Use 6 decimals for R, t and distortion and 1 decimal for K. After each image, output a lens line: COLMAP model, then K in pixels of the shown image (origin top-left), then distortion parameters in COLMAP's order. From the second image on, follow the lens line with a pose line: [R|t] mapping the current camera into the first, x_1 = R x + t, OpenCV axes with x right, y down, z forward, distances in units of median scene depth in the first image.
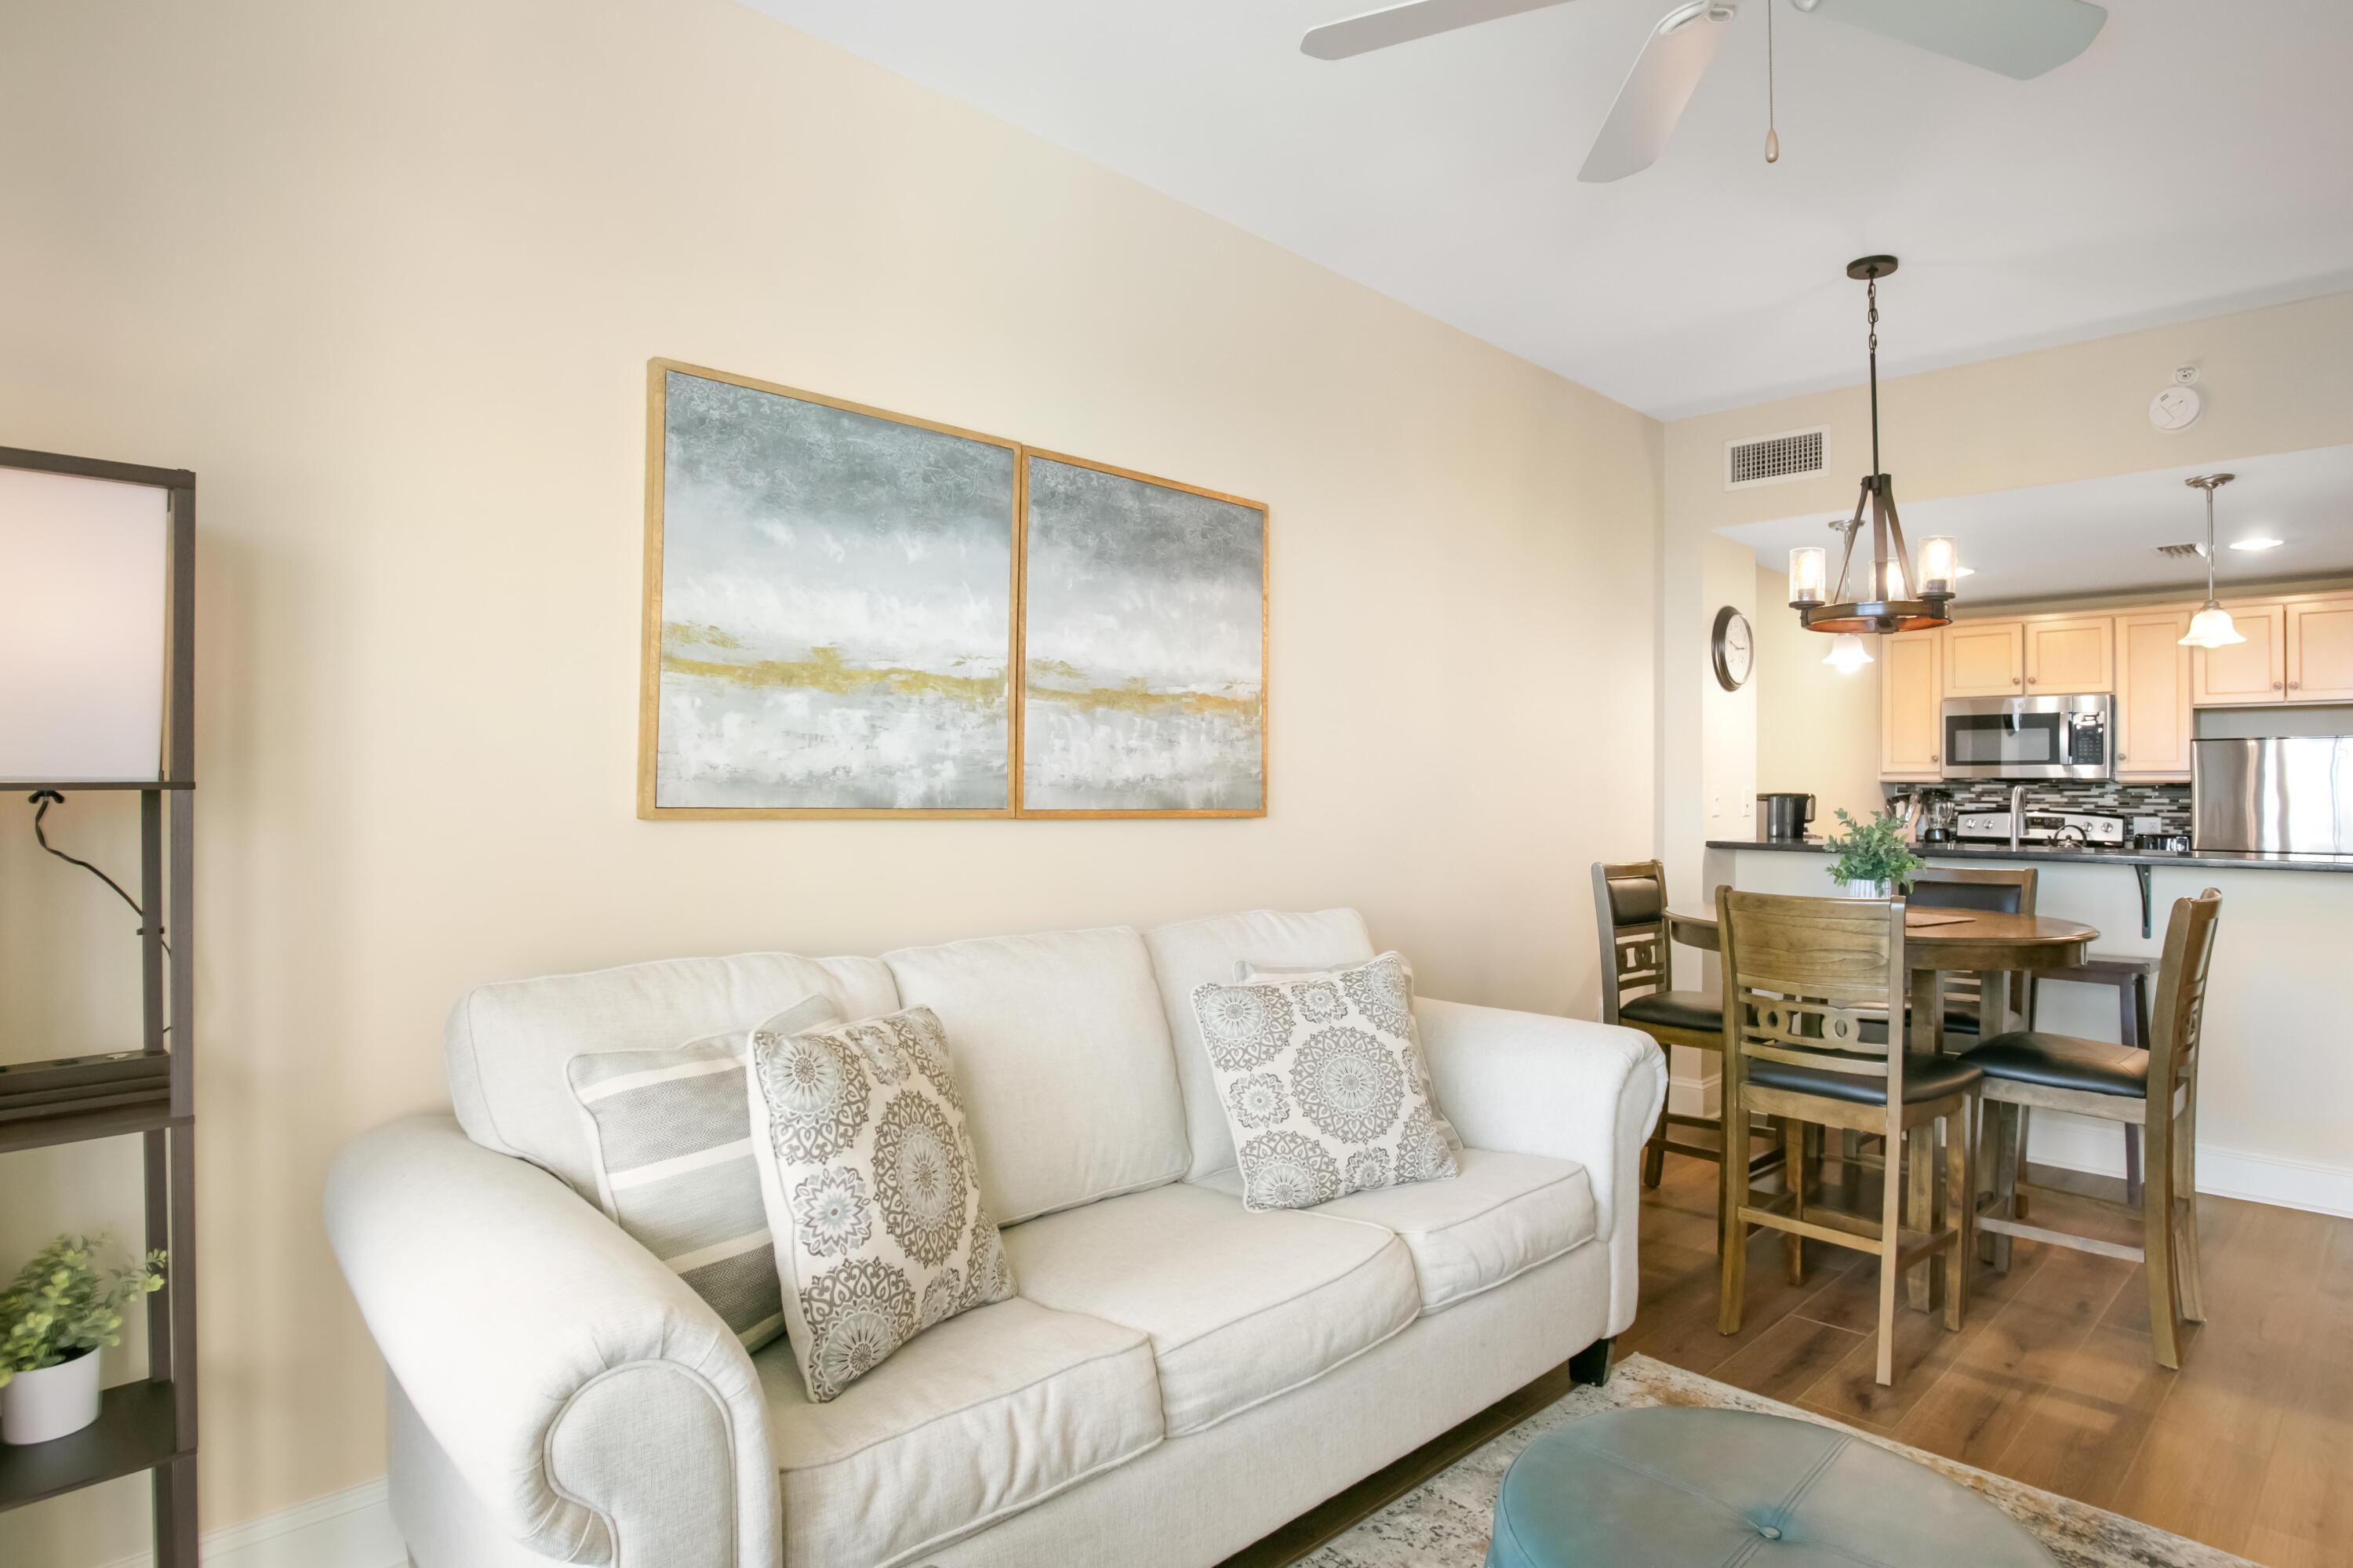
lens RADIAL K [[1281.7, 0, 1189.3], [0, 1281.7, 766.9], [0, 0, 1]] dist [-0.070986, 0.035441]
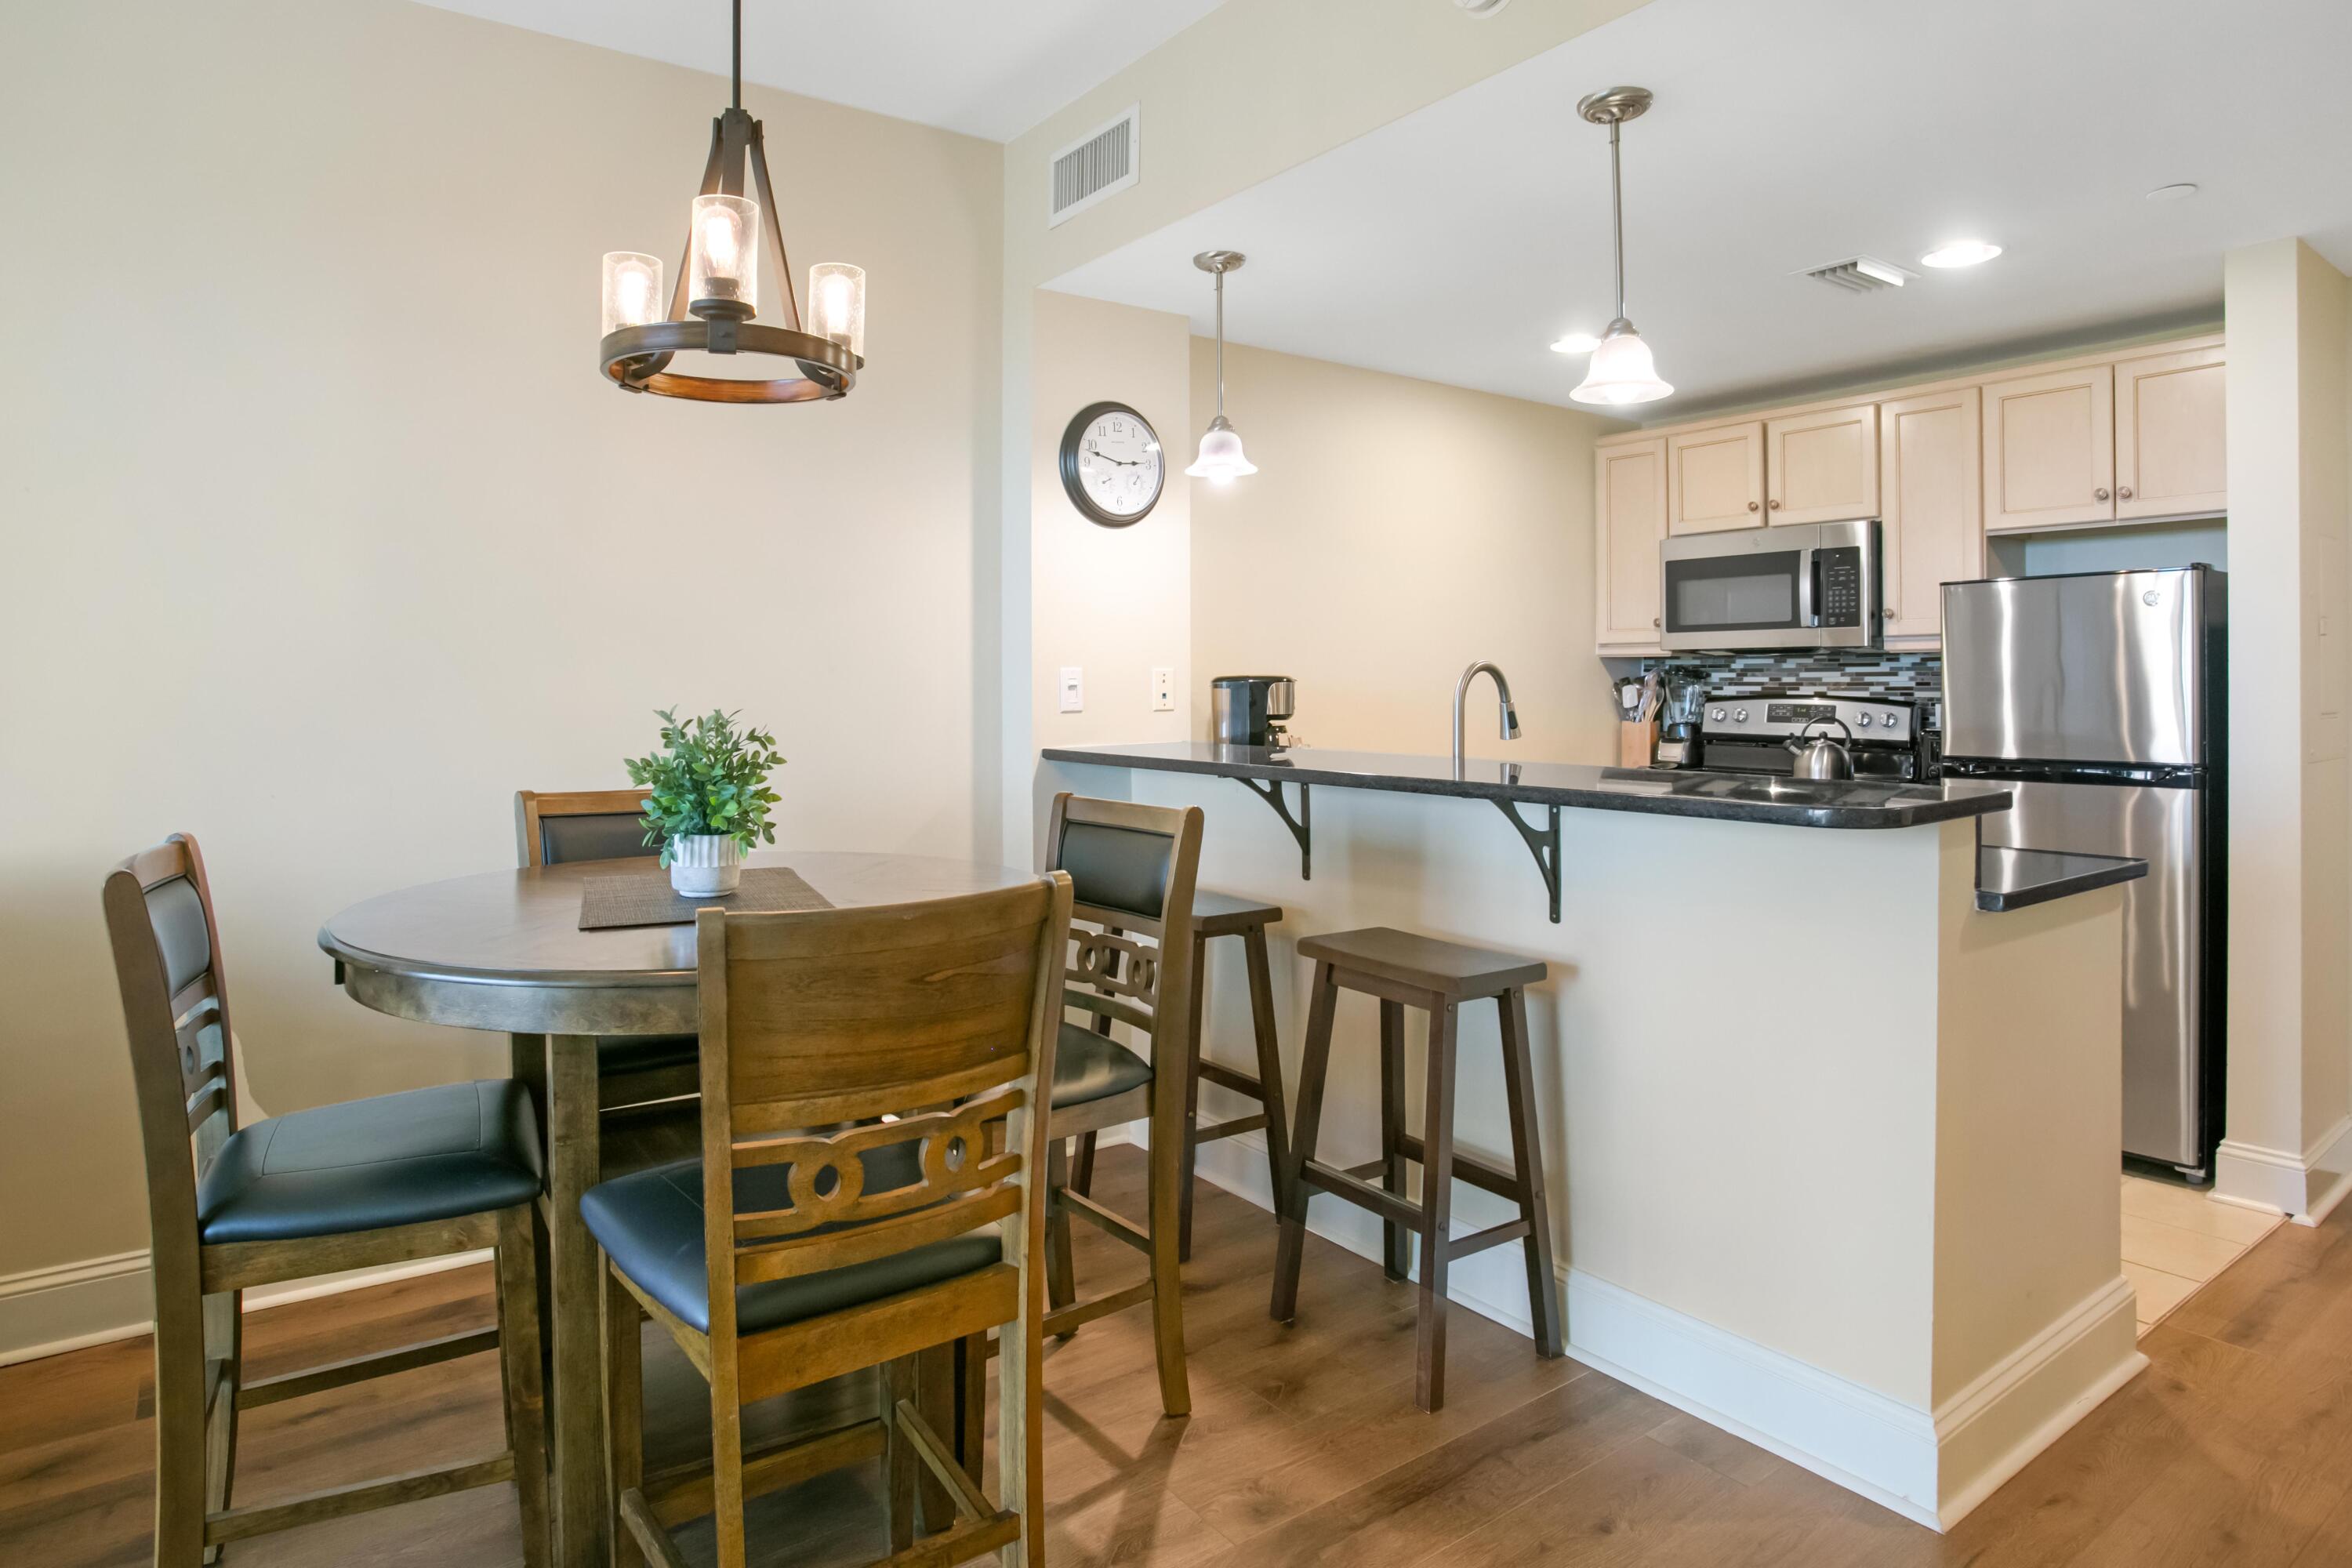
lens RADIAL K [[1307.9, 0, 1200.0], [0, 1307.9, 686.0], [0, 0, 1]] dist [-0.013410, 0.000596]
pose [[0.991117, -0.012307, -0.132421, 0.452571], [0.015548, 0.999604, 0.023470, 0.007827], [0.132079, -0.025320, 0.990916, 0.250600]]
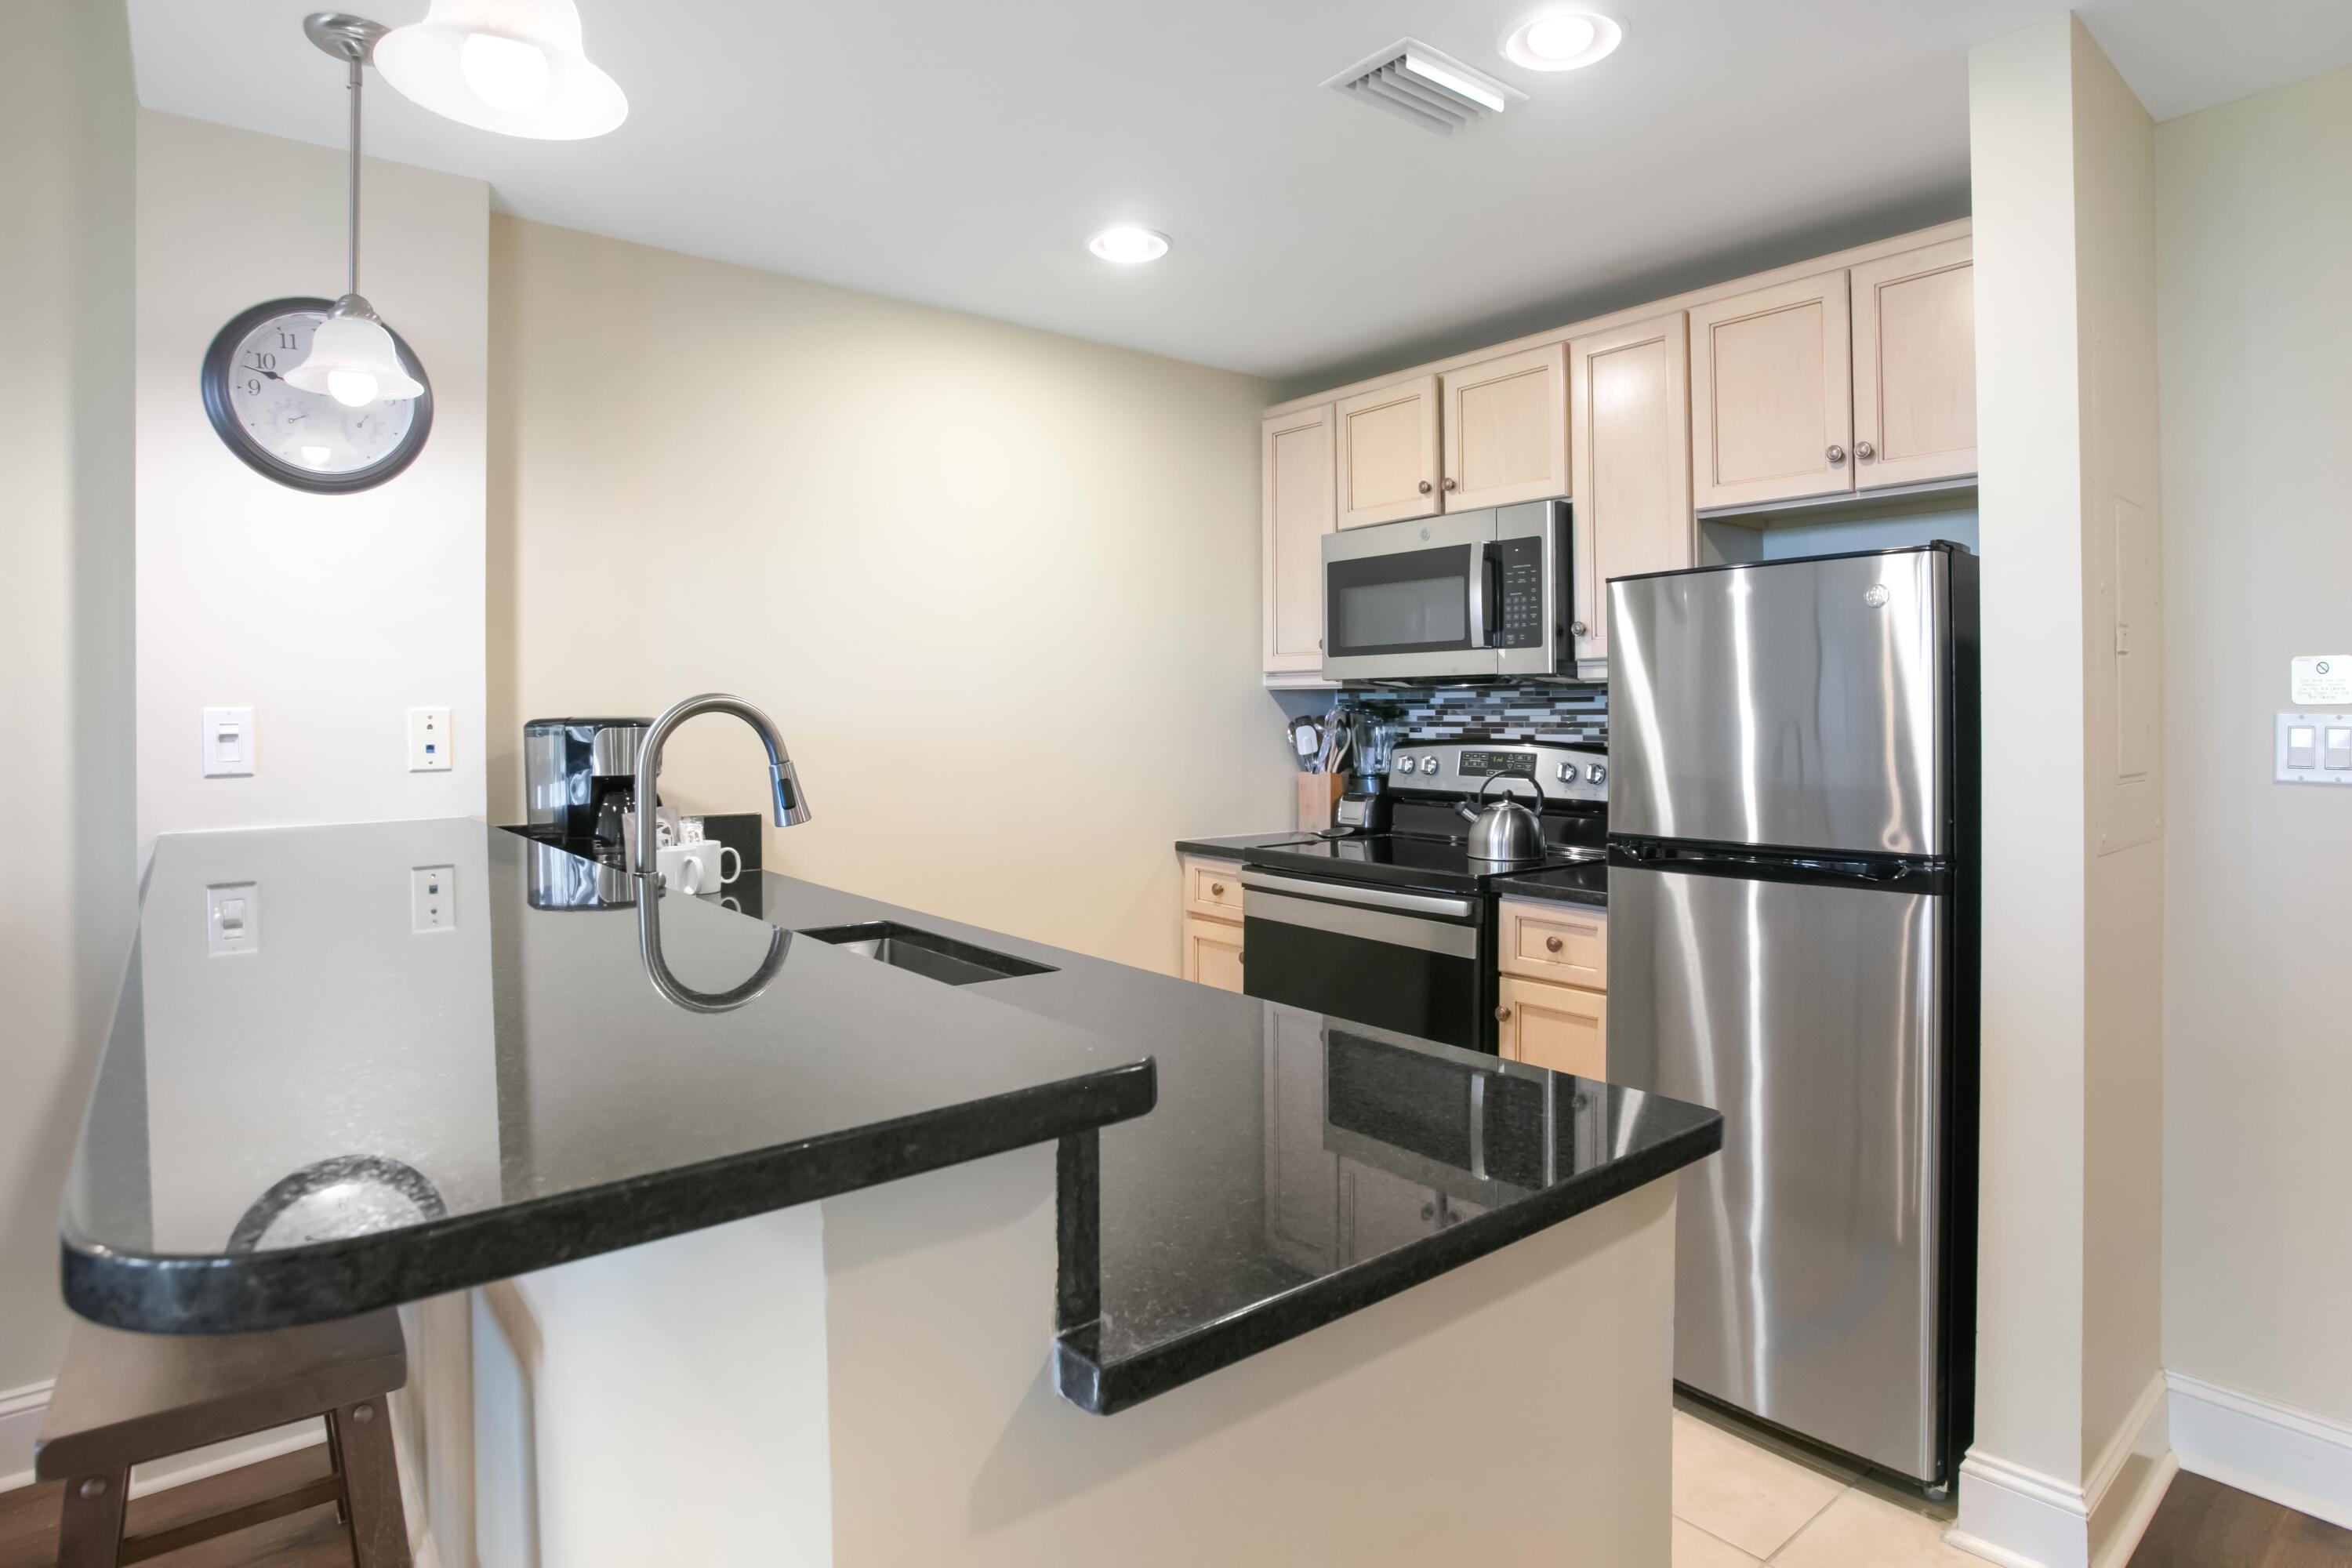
lens RADIAL K [[1232.7, 0, 1239.6], [0, 1232.7, 718.6], [0, 0, 1]] dist [-0.064679, 0.030925]
pose [[0.996380, -0.014458, -0.083777, 0.623305], [0.016550, 0.999567, 0.024326, 0.011936], [0.083389, -0.025625, 0.996188, 0.490412]]
